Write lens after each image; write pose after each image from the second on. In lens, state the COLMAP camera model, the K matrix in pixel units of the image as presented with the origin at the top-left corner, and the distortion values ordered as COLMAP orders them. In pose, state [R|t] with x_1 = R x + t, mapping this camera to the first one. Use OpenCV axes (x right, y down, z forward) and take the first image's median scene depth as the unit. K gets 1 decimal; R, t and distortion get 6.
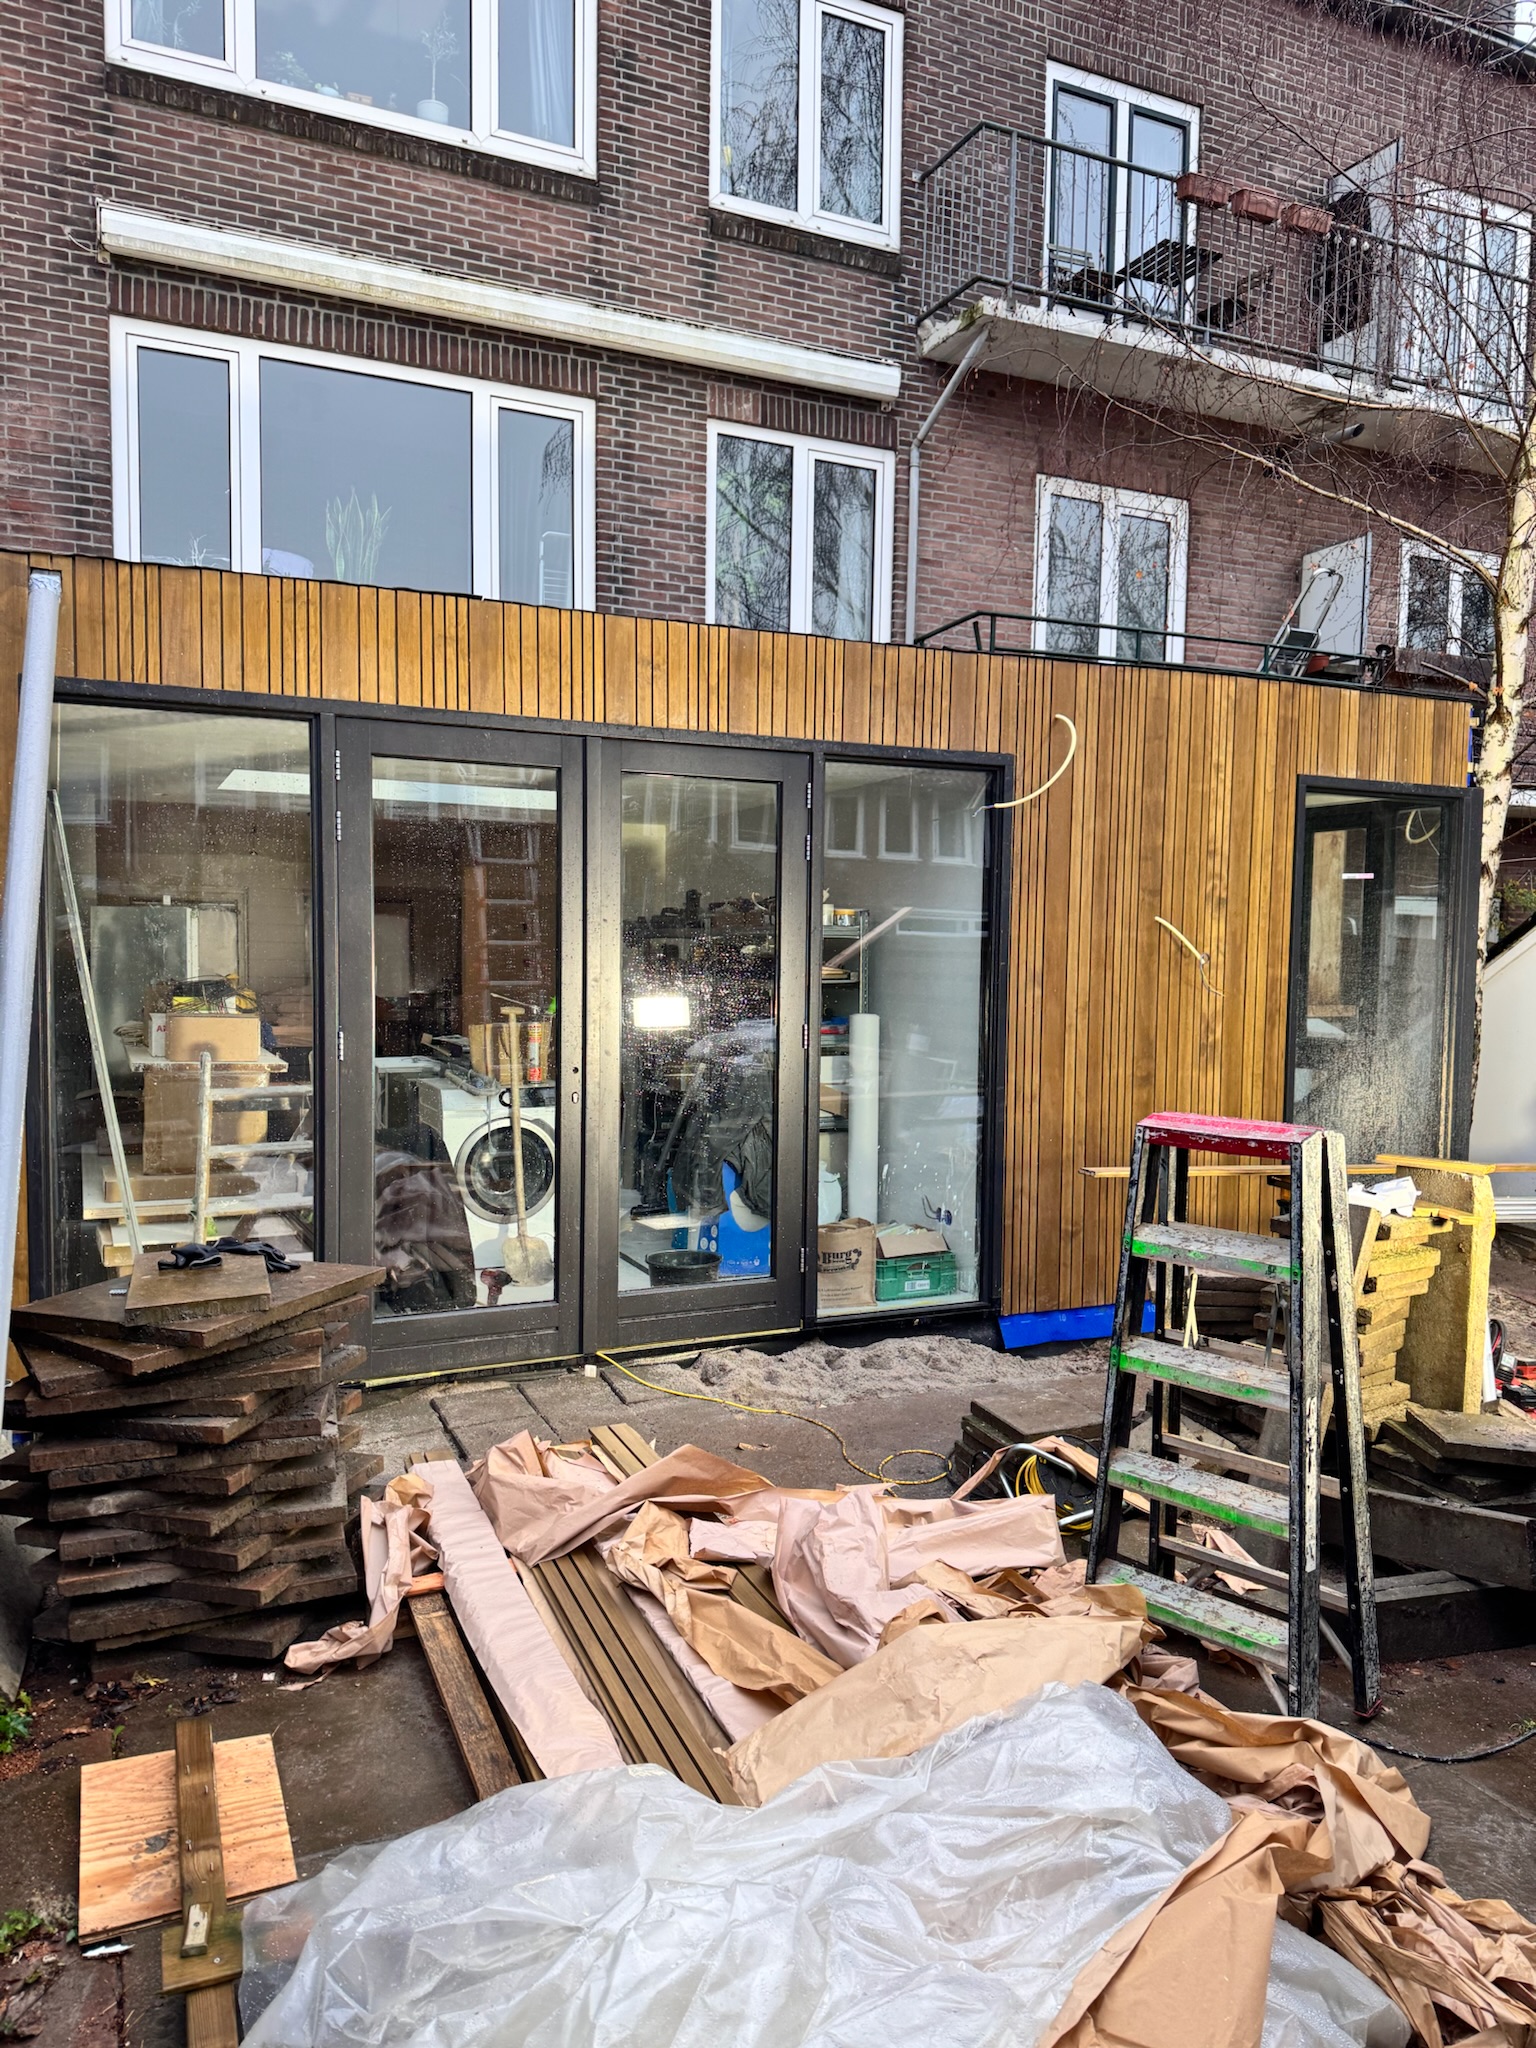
lens RADIAL K [[1418.8, 0, 767.8], [0, 1418.8, 1063.5], [0, 0, 1]] dist [0.049501, -0.041673]
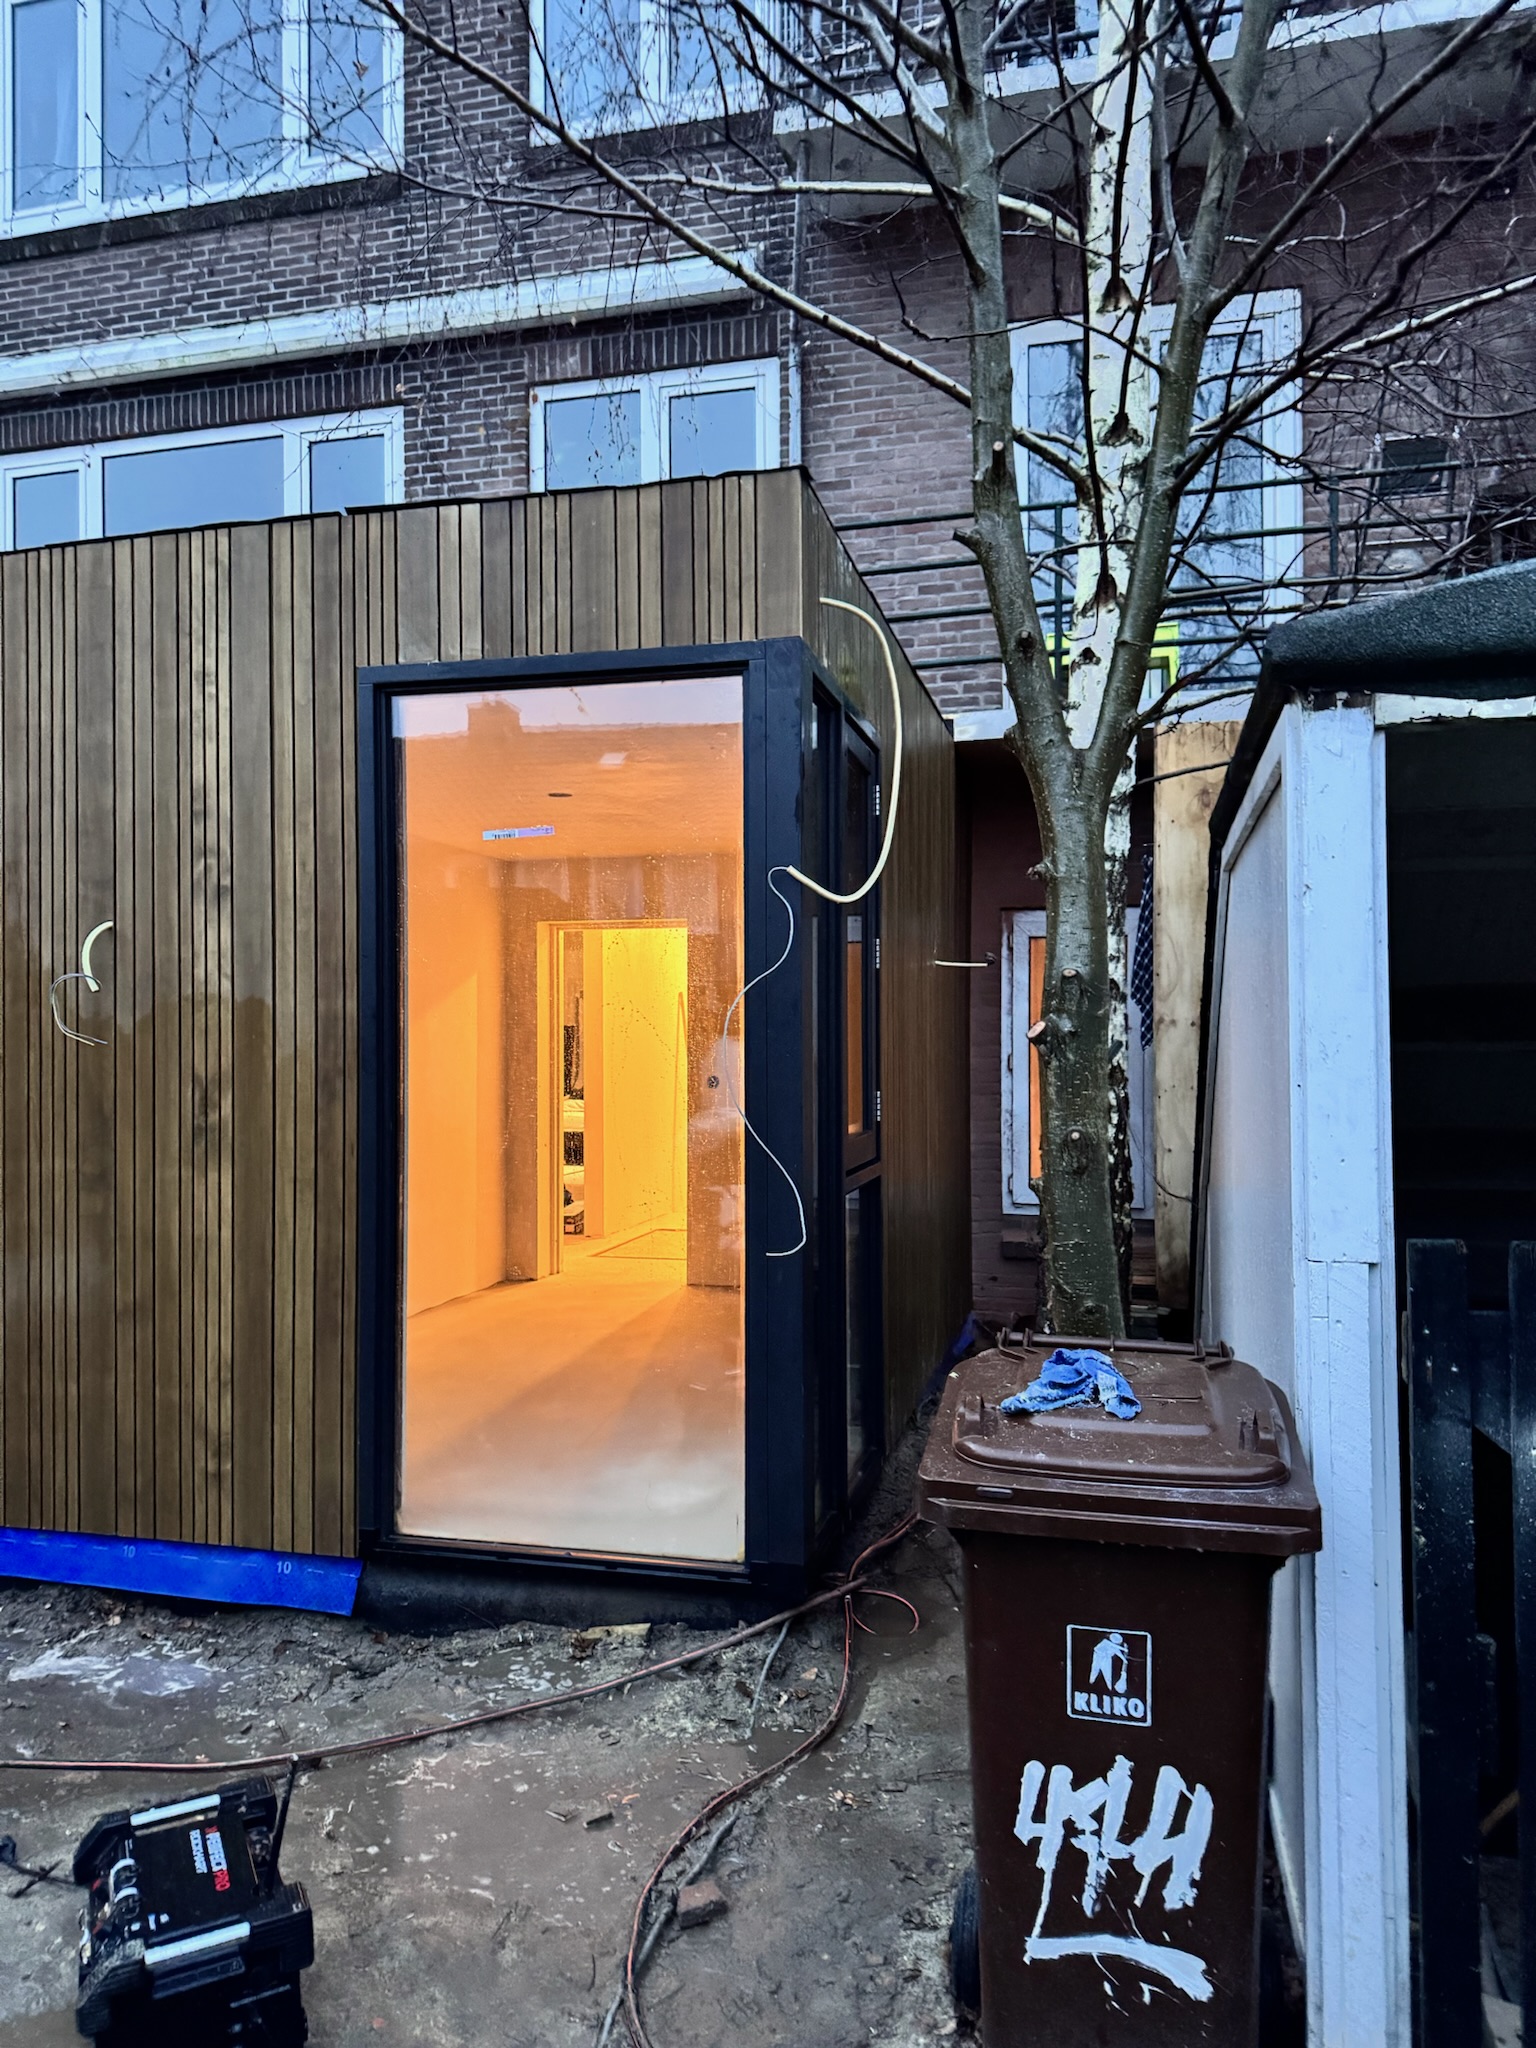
lens RADIAL K [[1418.8, 0, 767.8], [0, 1418.8, 1063.5], [0, 0, 1]] dist [0.049501, -0.041673]
pose [[0.776712, -0.005099, -0.629835, 0.683890], [-0.039341, 0.997622, -0.056591, -0.012065], [0.628626, 0.068733, 0.774664, 0.526160]]
